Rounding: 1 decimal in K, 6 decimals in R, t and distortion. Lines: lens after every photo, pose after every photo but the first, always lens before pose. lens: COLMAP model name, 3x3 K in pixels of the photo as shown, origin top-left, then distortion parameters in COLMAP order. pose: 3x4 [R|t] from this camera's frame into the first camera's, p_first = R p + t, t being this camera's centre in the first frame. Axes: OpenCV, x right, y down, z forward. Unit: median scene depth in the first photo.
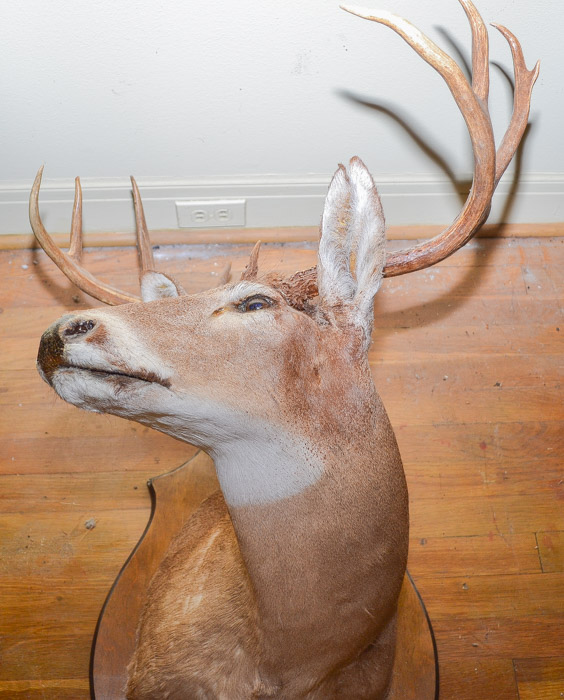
lens RADIAL K [[844.1, 0, 282.0], [0, 844.1, 350.0], [0, 0, 1]] dist [-0.030980, -0.018785]
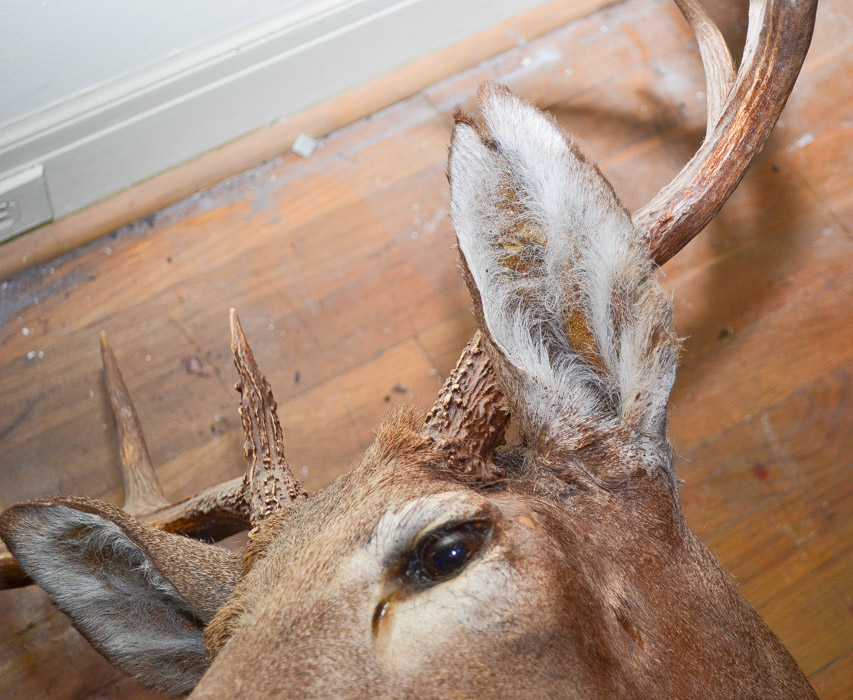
lens RADIAL K [[1673.3, 0, 547.2], [0, 1673.3, 350.4], [0, 0, 1]] dist [-0.000870, -0.022346]
pose [[0.865934, -0.406848, 0.290918, -0.171287], [0.369070, 0.912327, 0.177330, -0.248474], [-0.337559, -0.046187, 0.940171, 0.249856]]
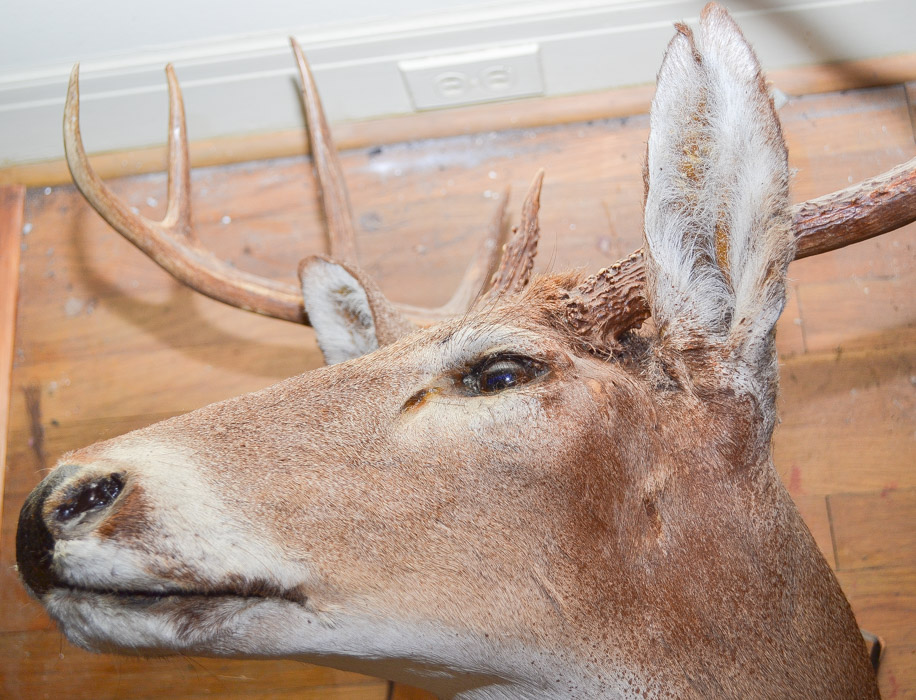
lens RADIAL K [[1444.0, 0, 458.0], [0, 1444.0, 350.0], [0, 0, 1]] dist [-0.010702, -0.028894]
pose [[0.982838, -0.062447, -0.173578, 0.077341], [0.078804, 0.992910, 0.088994, -0.131280], [0.166790, -0.101145, 0.980791, 0.235758]]
